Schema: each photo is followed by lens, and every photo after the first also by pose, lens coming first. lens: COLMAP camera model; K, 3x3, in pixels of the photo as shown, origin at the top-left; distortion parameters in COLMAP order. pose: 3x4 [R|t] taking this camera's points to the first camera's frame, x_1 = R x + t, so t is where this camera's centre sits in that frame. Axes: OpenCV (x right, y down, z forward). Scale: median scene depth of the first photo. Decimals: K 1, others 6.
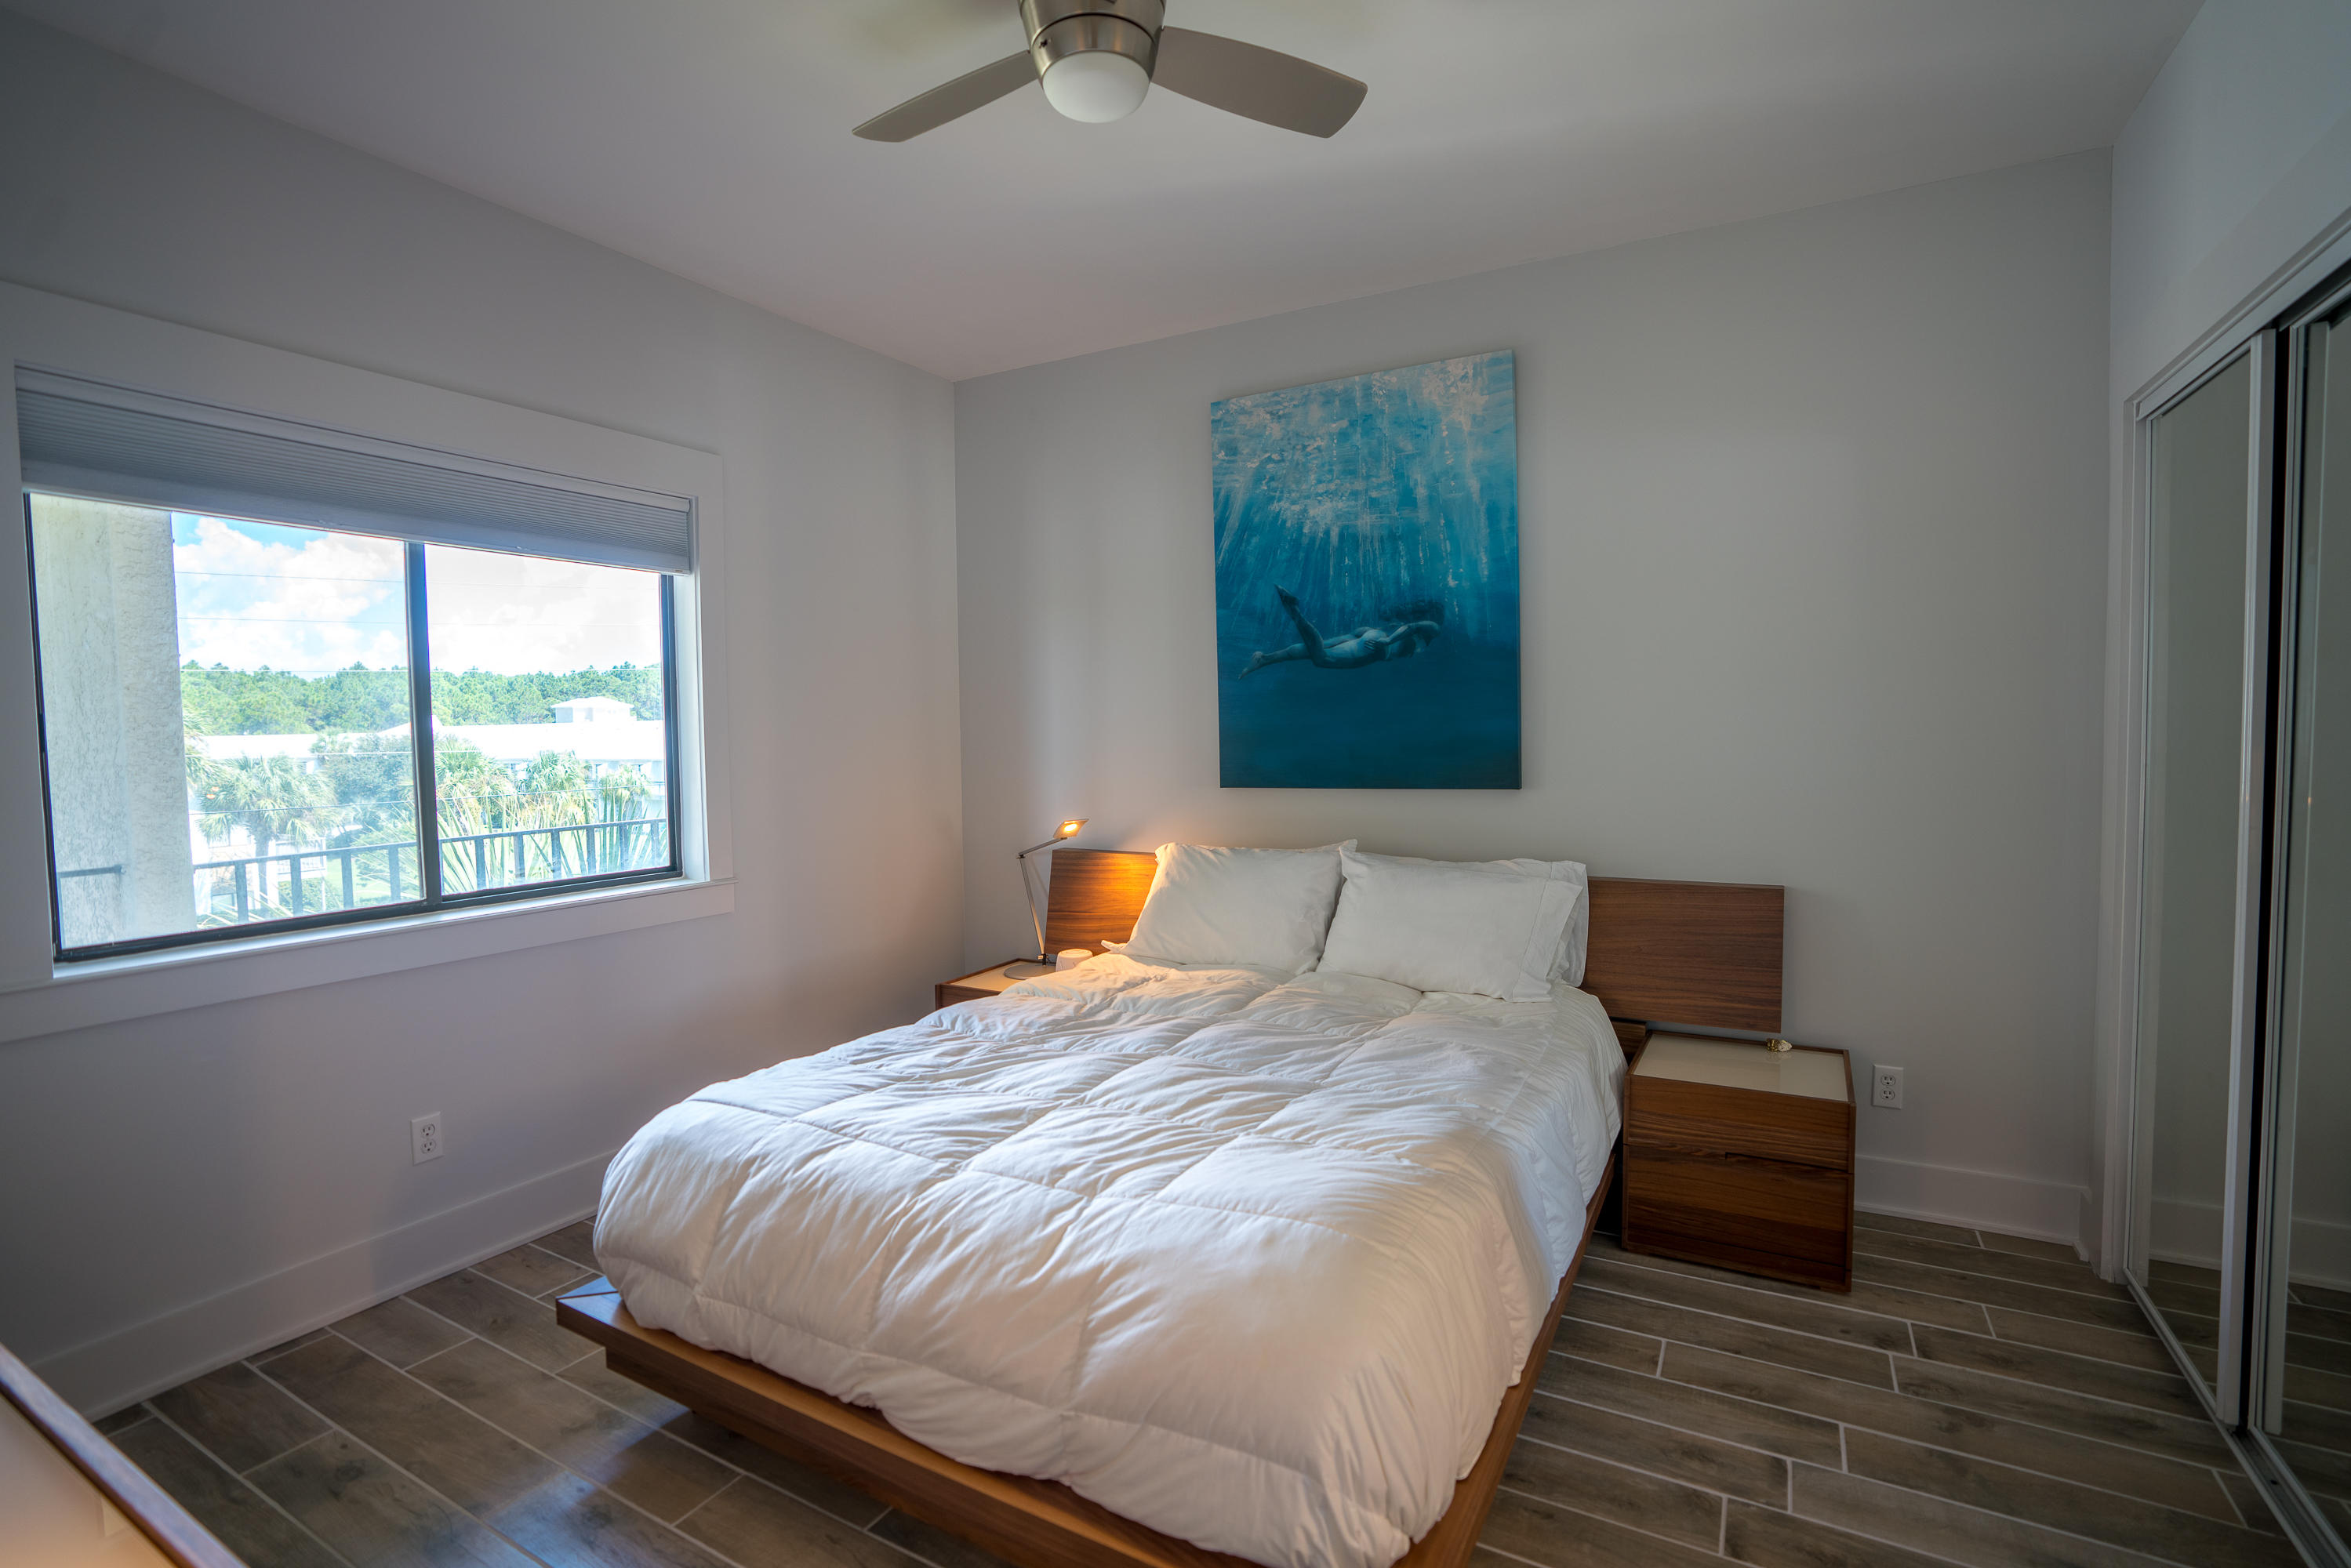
lens RADIAL K [[1081.6, 0, 1178.7], [0, 1081.6, 777.7], [0, 0, 1]] dist [-0.069423, 0.026374]
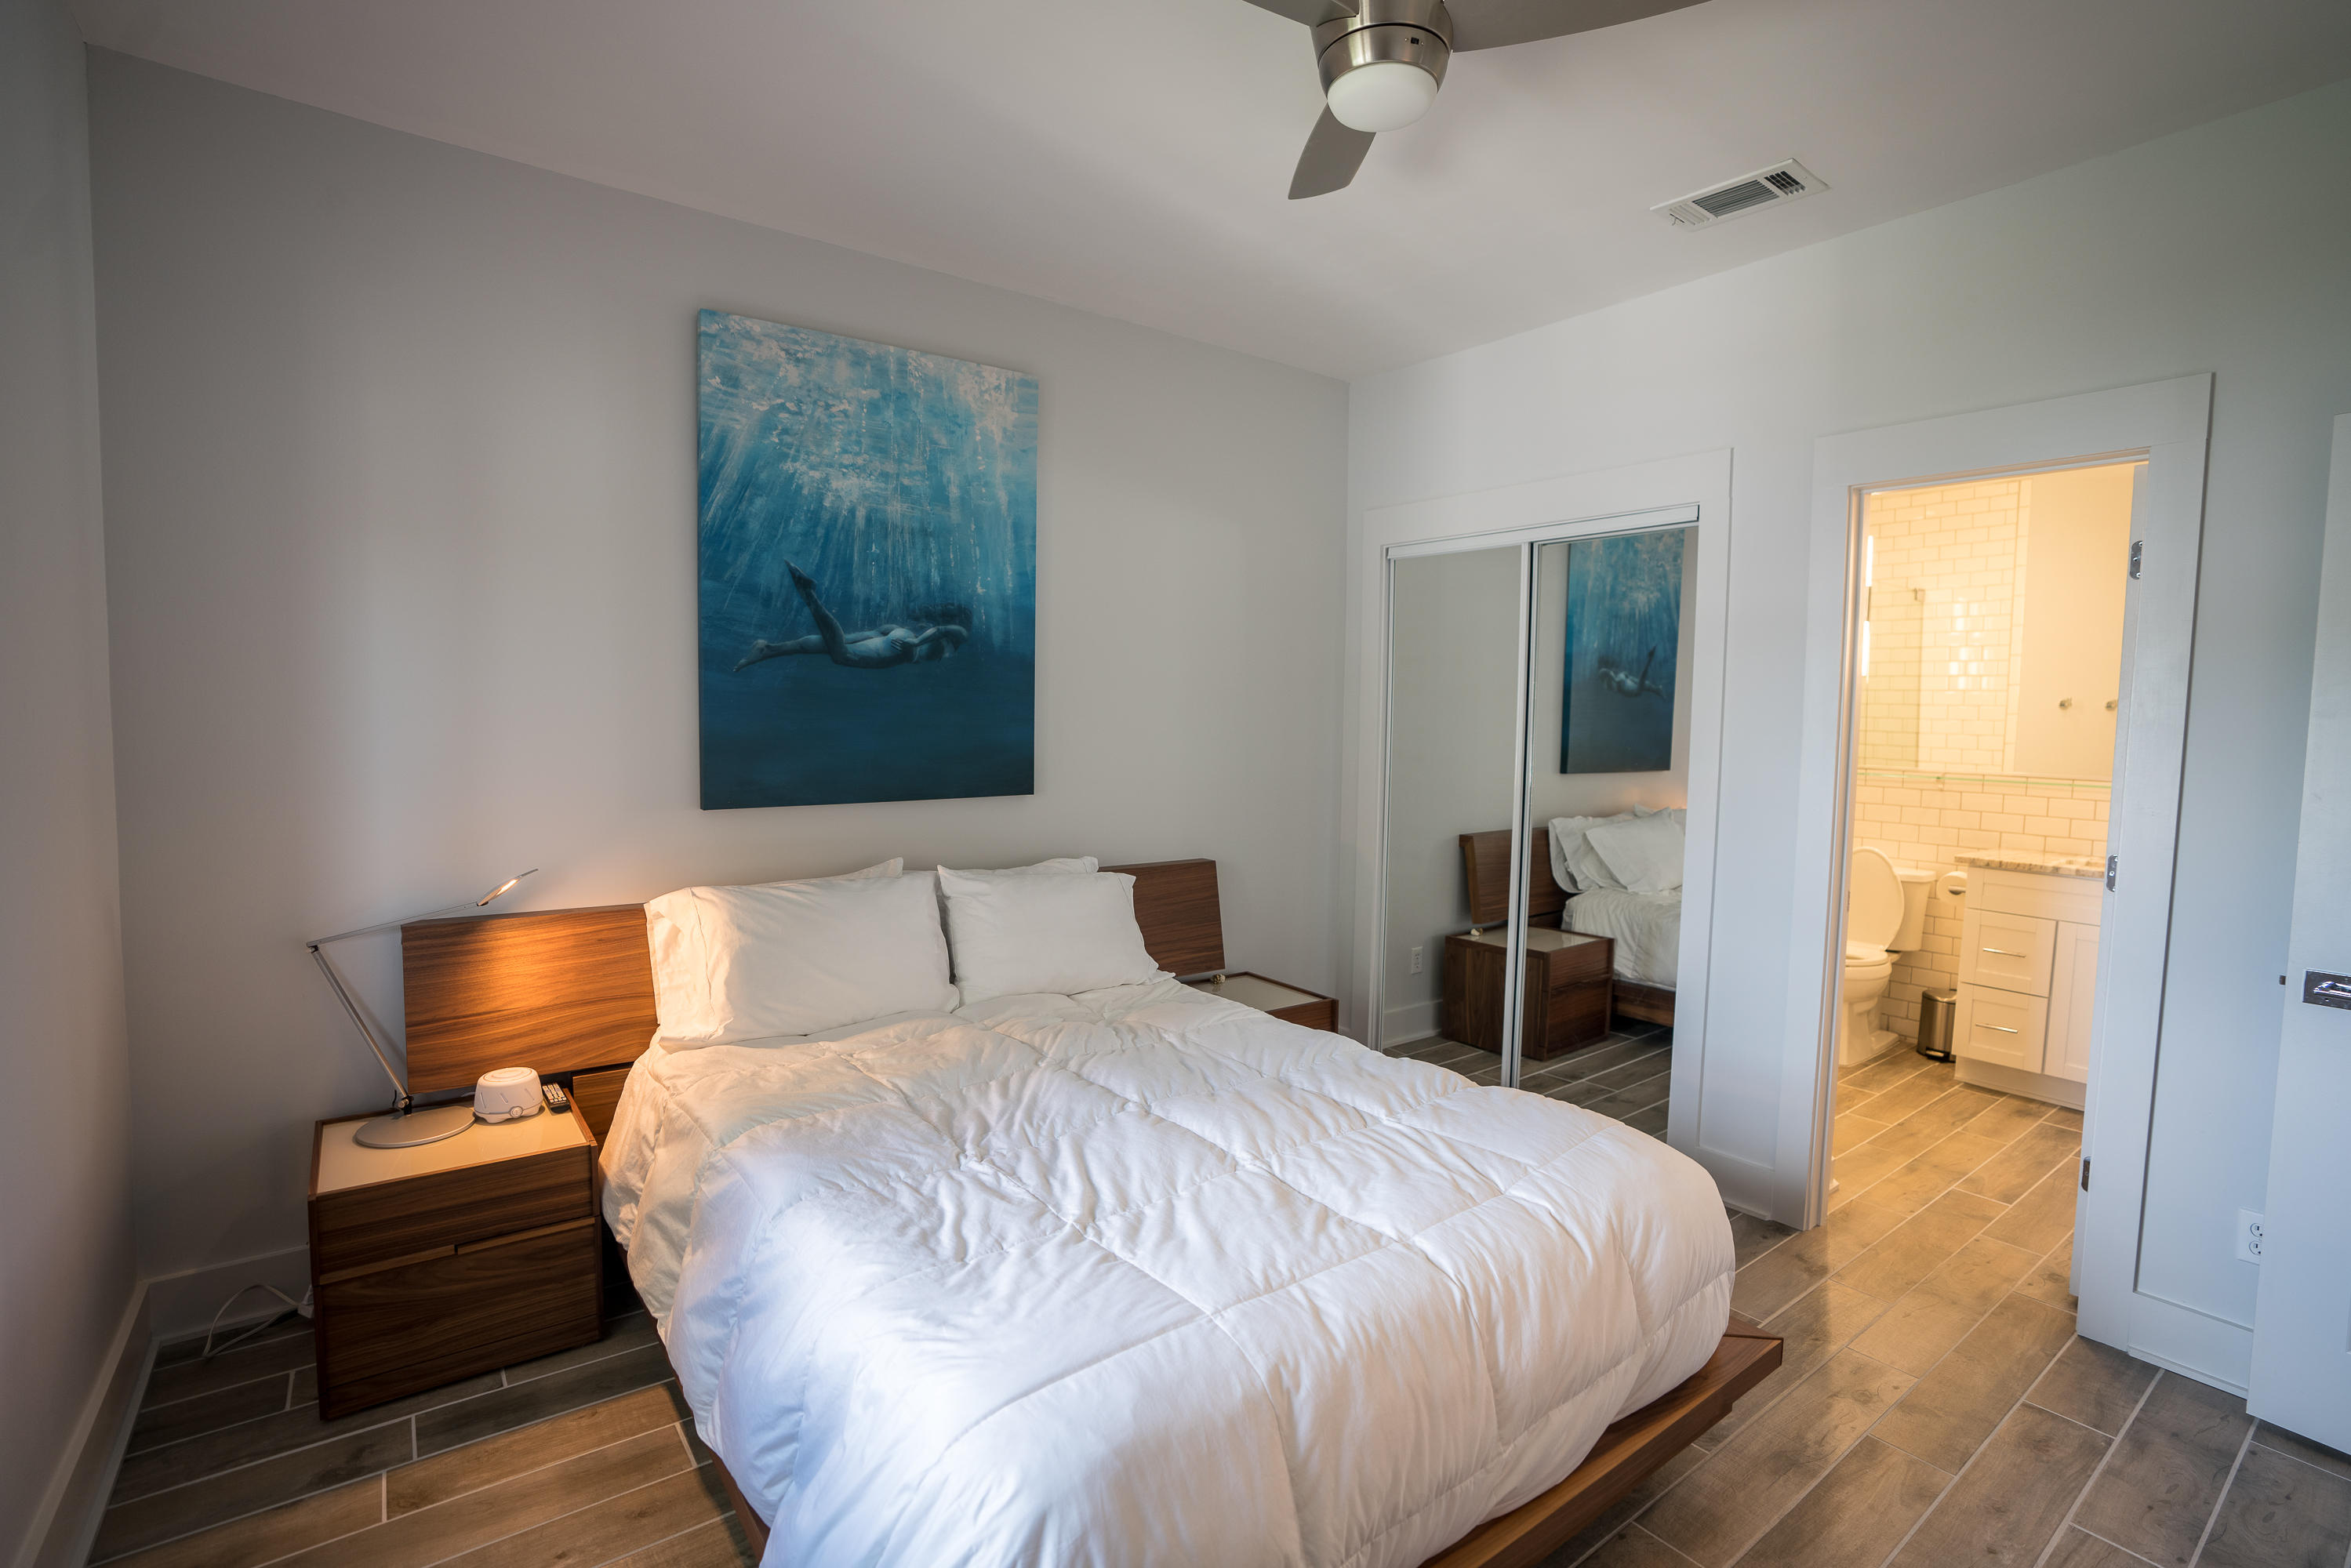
lens RADIAL K [[1081.6, 0, 1178.7], [0, 1081.6, 777.7], [0, 0, 1]] dist [-0.069423, 0.026374]
pose [[0.410527, -0.033746, 0.911224, -0.565081], [0.024409, 0.999364, 0.026014, -0.028434], [-0.911522, 0.011563, 0.411090, 0.411699]]
